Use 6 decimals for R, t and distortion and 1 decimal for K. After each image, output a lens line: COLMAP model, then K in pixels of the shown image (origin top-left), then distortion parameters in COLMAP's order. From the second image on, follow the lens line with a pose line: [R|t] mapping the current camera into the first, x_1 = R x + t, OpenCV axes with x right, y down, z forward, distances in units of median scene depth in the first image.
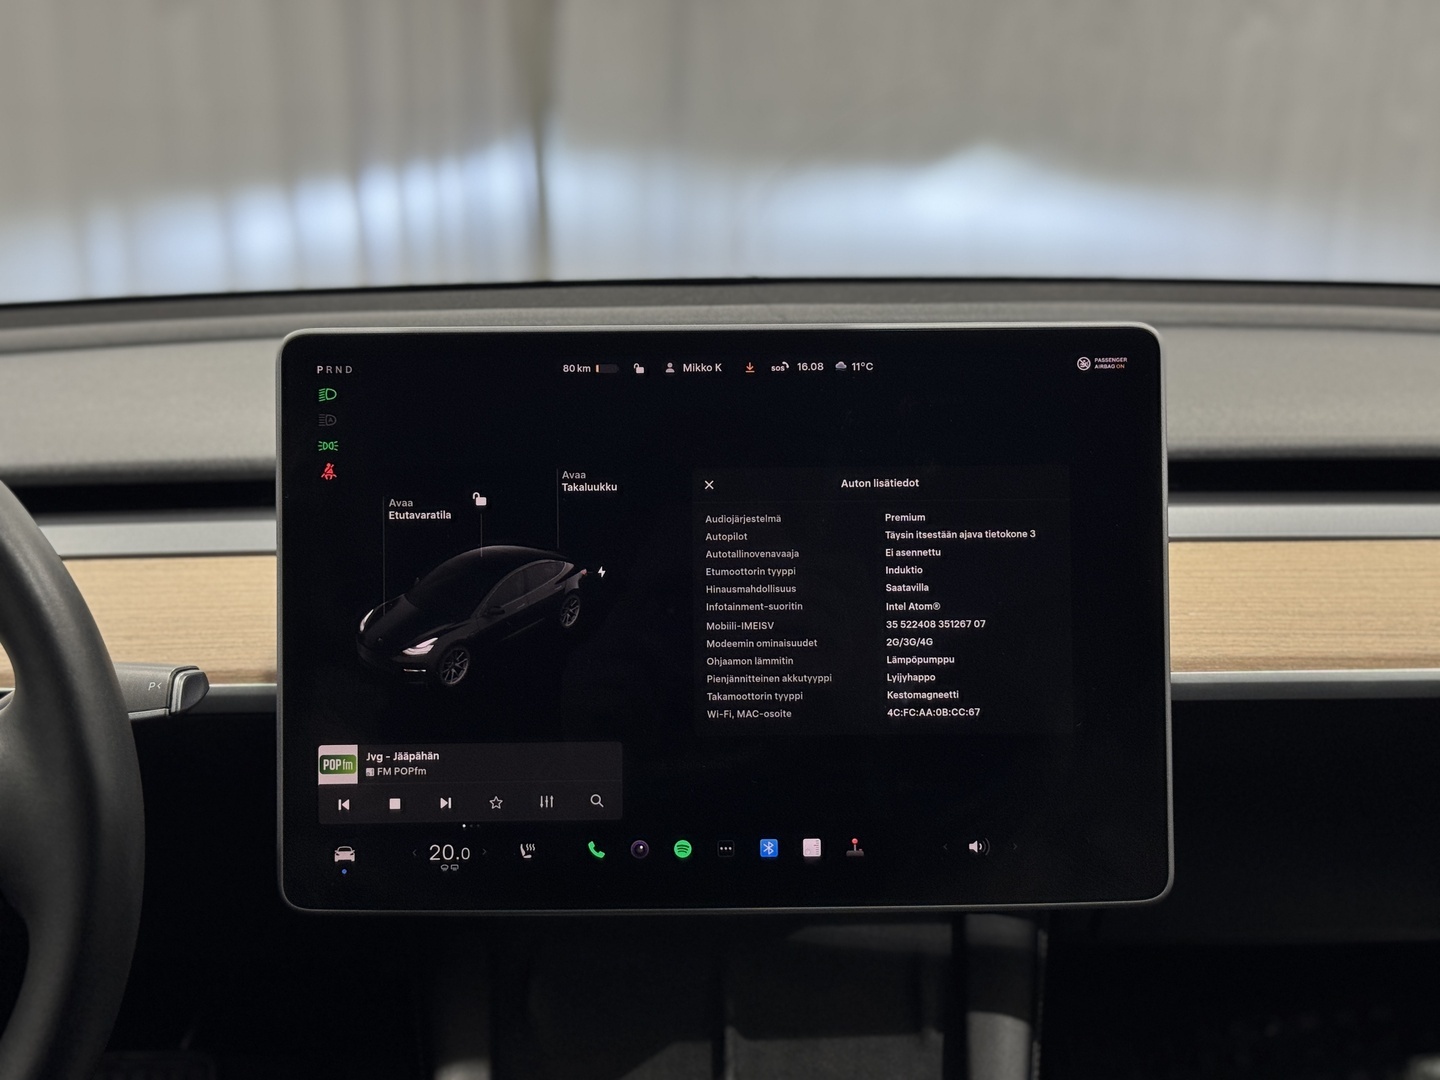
lens RADIAL K [[2028.9, 0, 702.2], [0, 2028.9, 543.6], [0, 0, 1]] dist [0.132586, 0.000000]
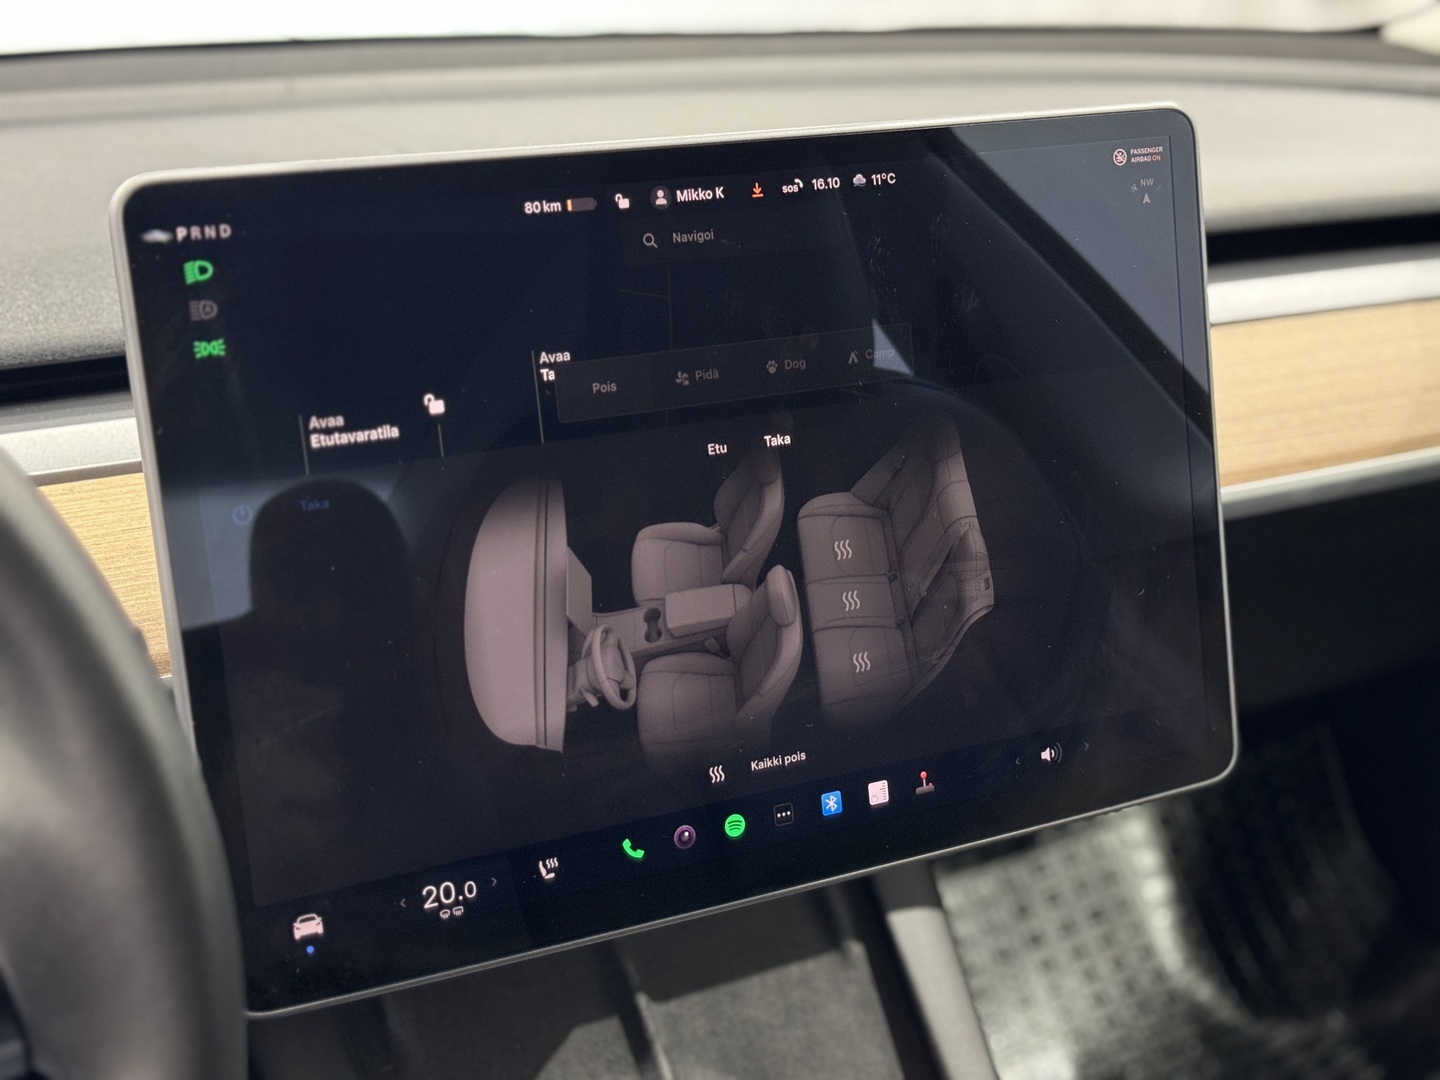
lens RADIAL K [[2028.9, 0, 706.6], [0, 2028.9, 552.9], [0, 0, 1]] dist [0.132586, 0.000000]
pose [[0.900159, -0.138658, 0.412902, -0.323887], [0.082231, 0.985028, 0.151516, -0.070354], [-0.427729, -0.102435, 0.898084, 0.318346]]
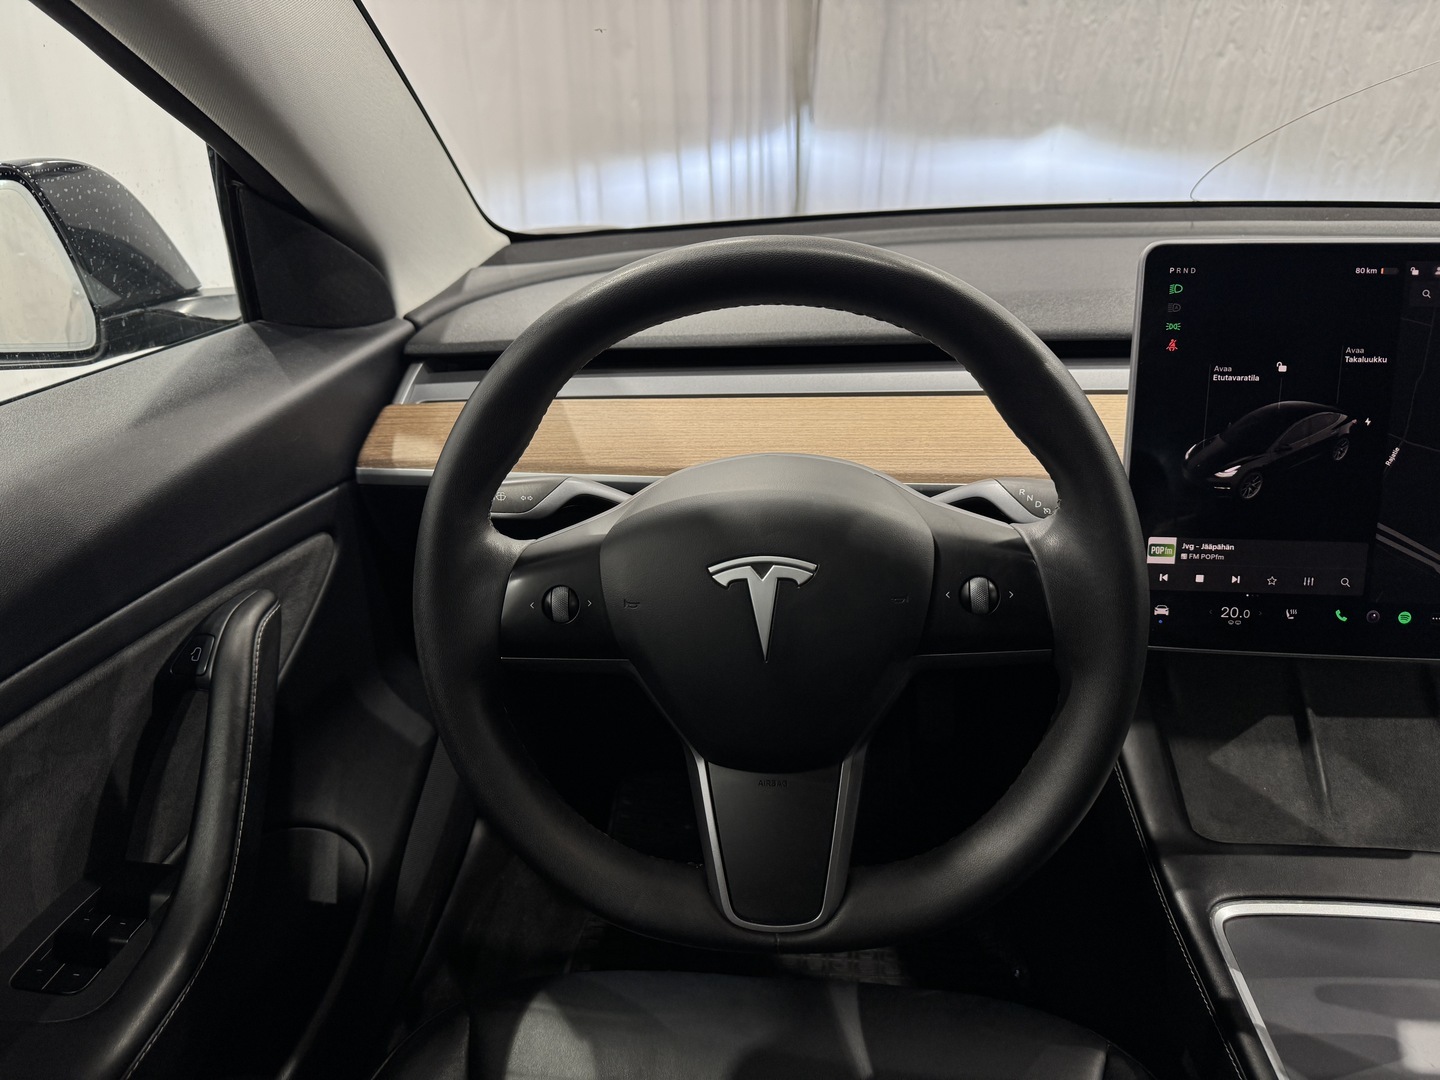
lens RADIAL K [[1042.0, 0, 711.5], [0, 1042.0, 542.3], [0, 0, 1]] dist [0.006932, -0.015612]
pose [[0.993666, 0.035760, -0.106533, -0.417146], [-0.015671, 0.982849, 0.183747, -0.028937], [0.111277, -0.180914, 0.977183, 0.237706]]
